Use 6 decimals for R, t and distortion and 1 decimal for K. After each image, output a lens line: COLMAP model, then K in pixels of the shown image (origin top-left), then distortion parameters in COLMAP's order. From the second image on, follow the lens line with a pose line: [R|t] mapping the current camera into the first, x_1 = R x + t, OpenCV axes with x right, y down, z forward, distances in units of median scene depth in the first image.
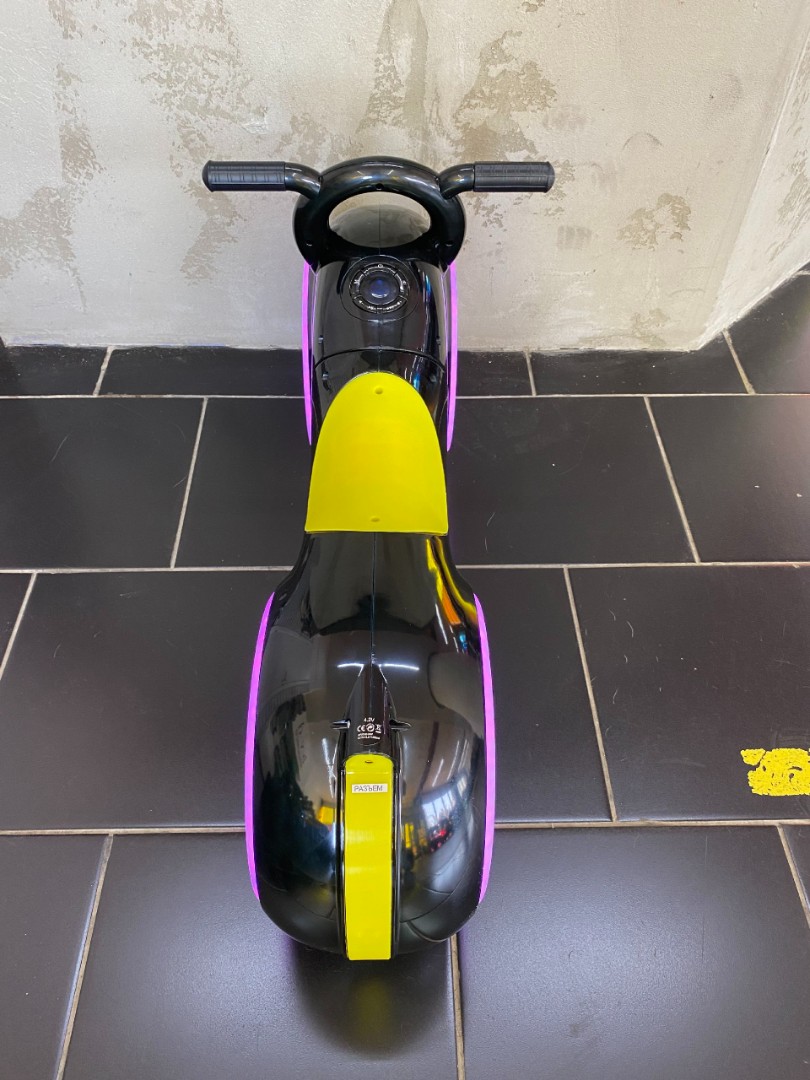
lens RADIAL K [[837.3, 0, 402.8], [0, 837.3, 555.2], [0, 0, 1]] dist [-0.016669, 0.003484]
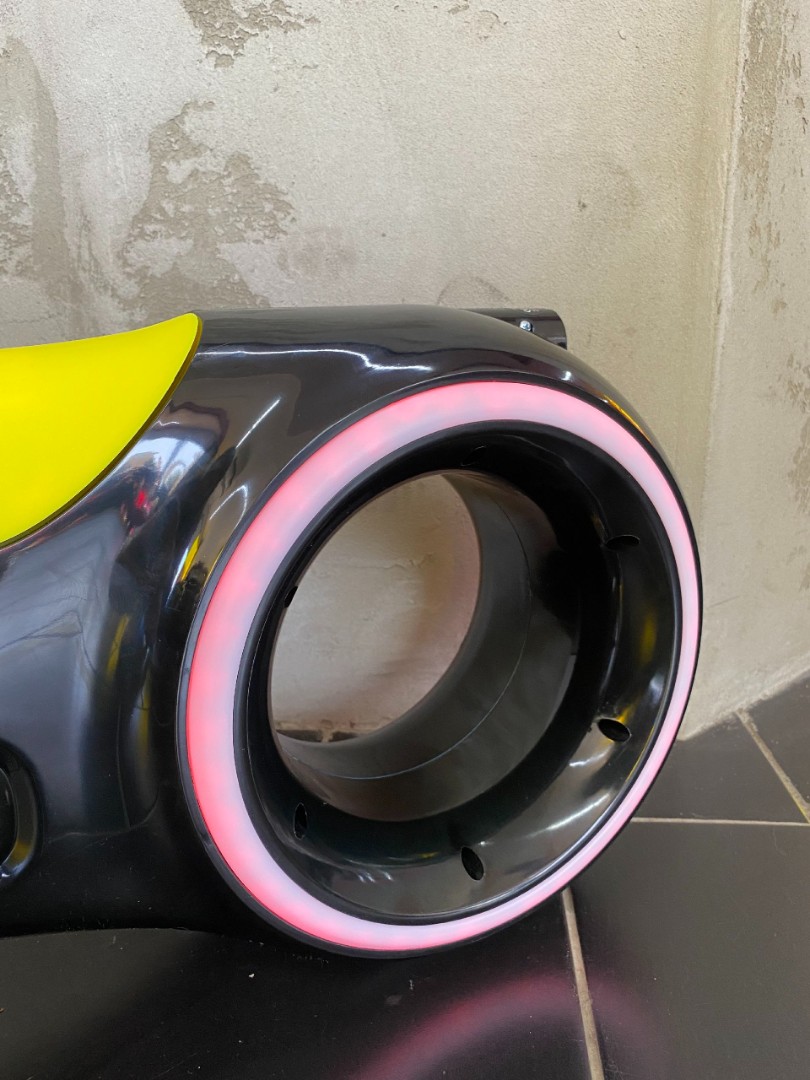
lens RADIAL K [[837.3, 0, 450.0], [0, 837.3, 549.8], [0, 0, 1]] dist [-0.016669, 0.003484]
pose [[0.996573, 0.003307, -0.082652, 0.325580], [-0.051628, 0.805557, -0.590265, -0.051386], [0.064629, 0.592510, 0.802967, 0.679737]]
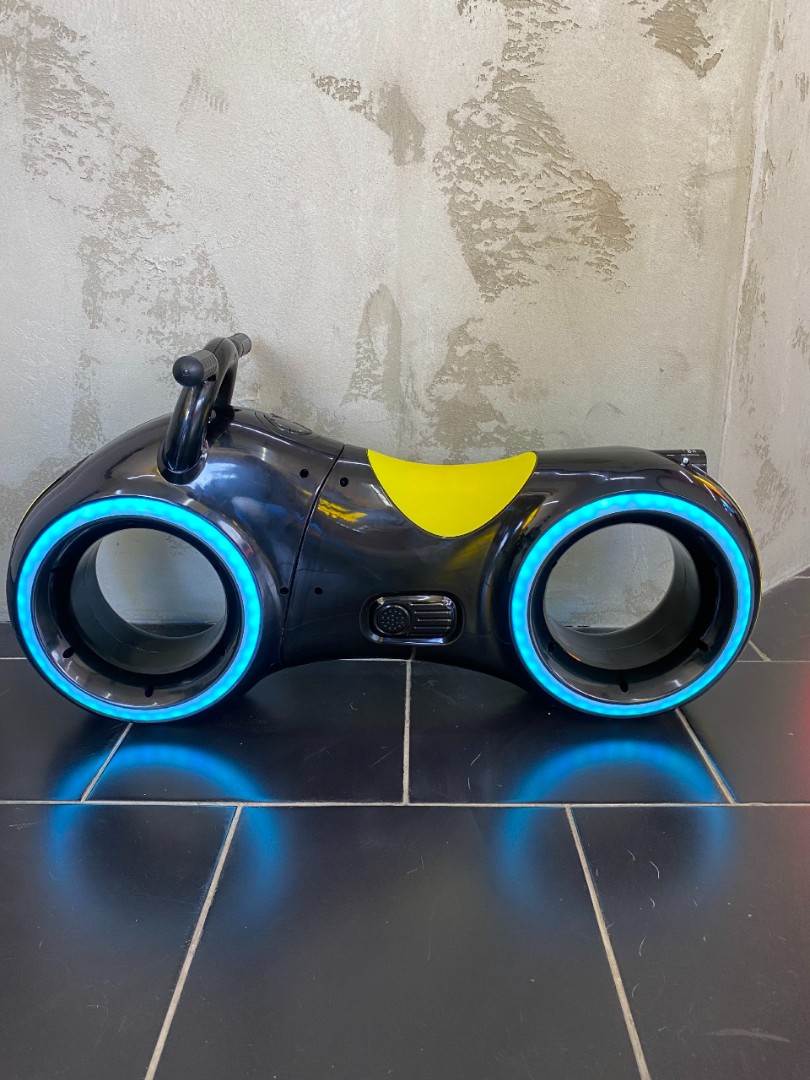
lens RADIAL K [[837.3, 0, 406.4], [0, 837.3, 557.7], [0, 0, 1]] dist [-0.016669, 0.003484]
pose [[0.999367, -0.004868, -0.035254, 0.070655], [-0.015106, 0.838908, -0.544063, 0.260684], [0.032224, 0.544251, 0.838303, 0.189674]]
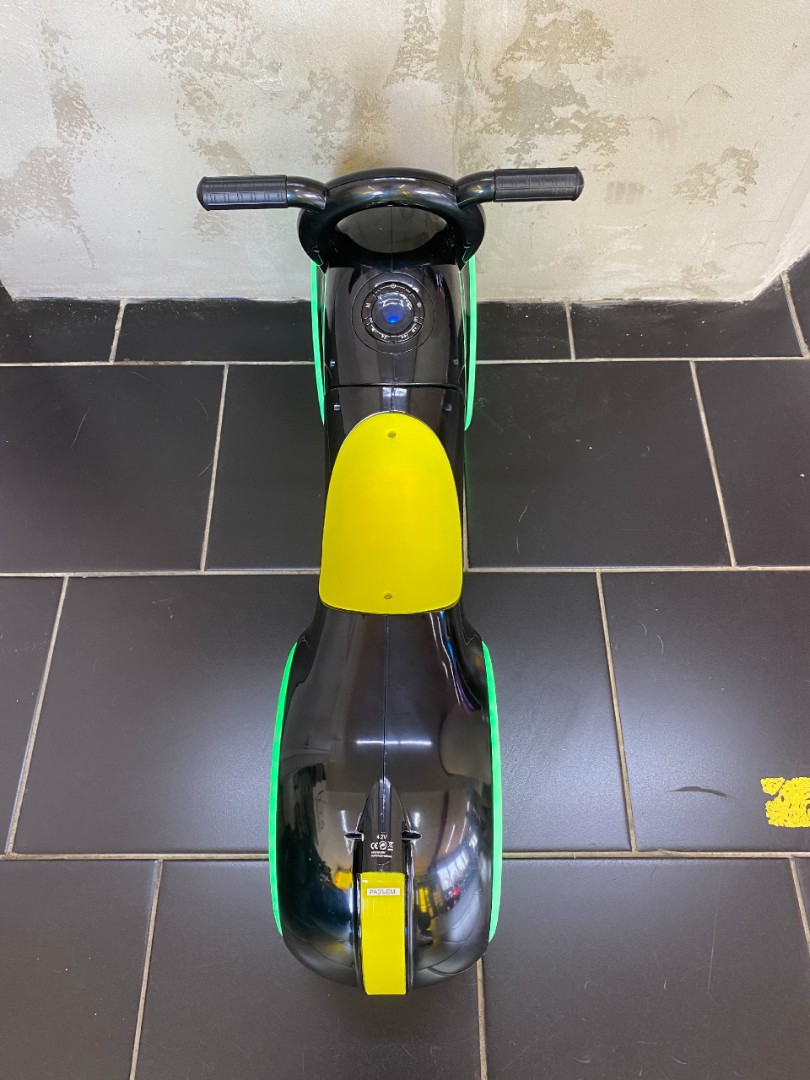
lens RADIAL K [[837.3, 0, 405.9], [0, 837.3, 540.9], [0, 0, 1]] dist [-0.016669, 0.003484]
pose [[0.999666, 0.004300, -0.025465, -0.007329], [0.001256, 0.976780, 0.214242, -0.229786], [0.025795, -0.214202, 0.976449, 0.038003]]
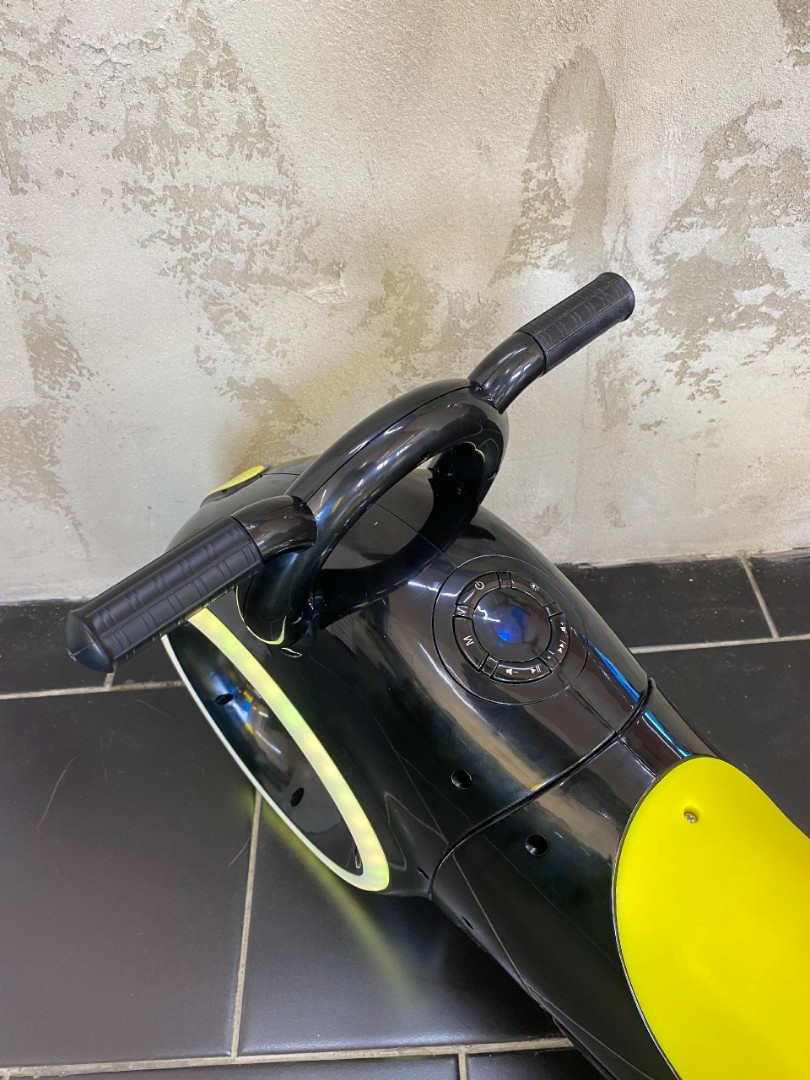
lens RADIAL K [[837.3, 0, 393.5], [0, 837.3, 538.5], [0, 0, 1]] dist [-0.016669, 0.003484]
pose [[0.994481, -0.076975, -0.071294, -0.097332], [0.070891, 0.993919, -0.084264, -0.277390], [0.077347, 0.078745, 0.993890, 0.401210]]
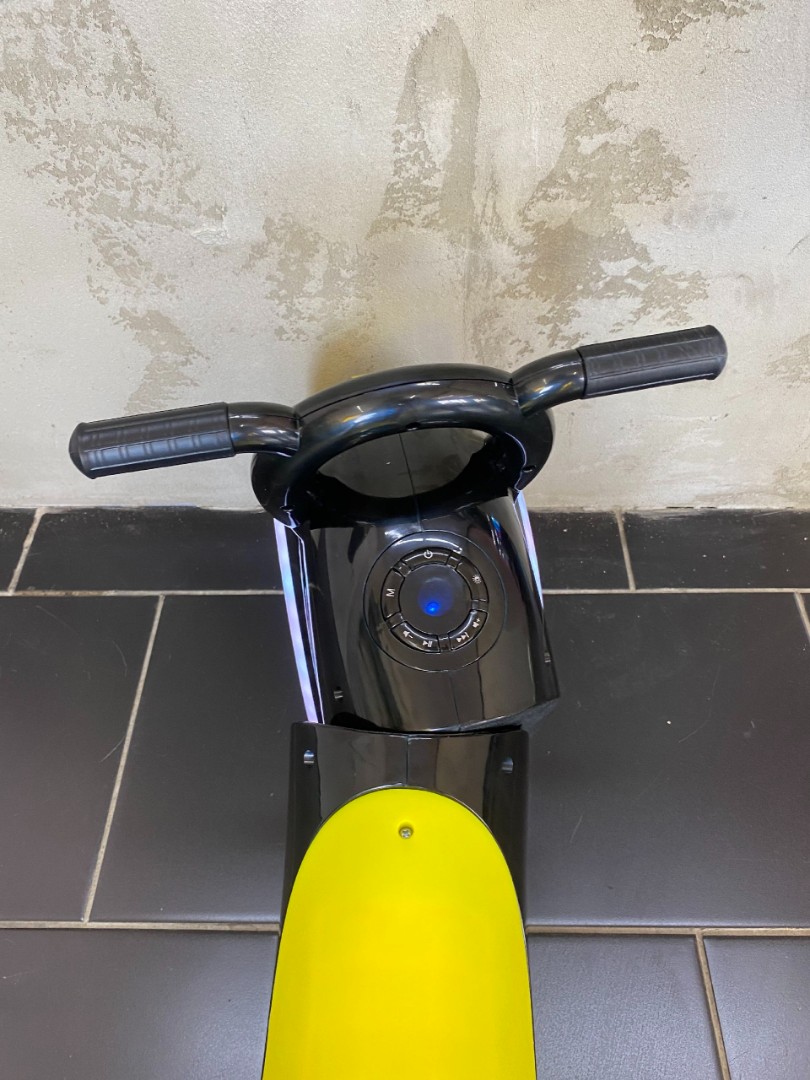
lens RADIAL K [[837.3, 0, 398.5], [0, 837.3, 545.9], [0, 0, 1]] dist [-0.016669, 0.003484]
pose [[0.998314, 0.000242, -0.058045, 0.005930], [0.000932, 0.999796, 0.020191, -0.286572], [0.058038, -0.020211, 0.998110, 0.359241]]
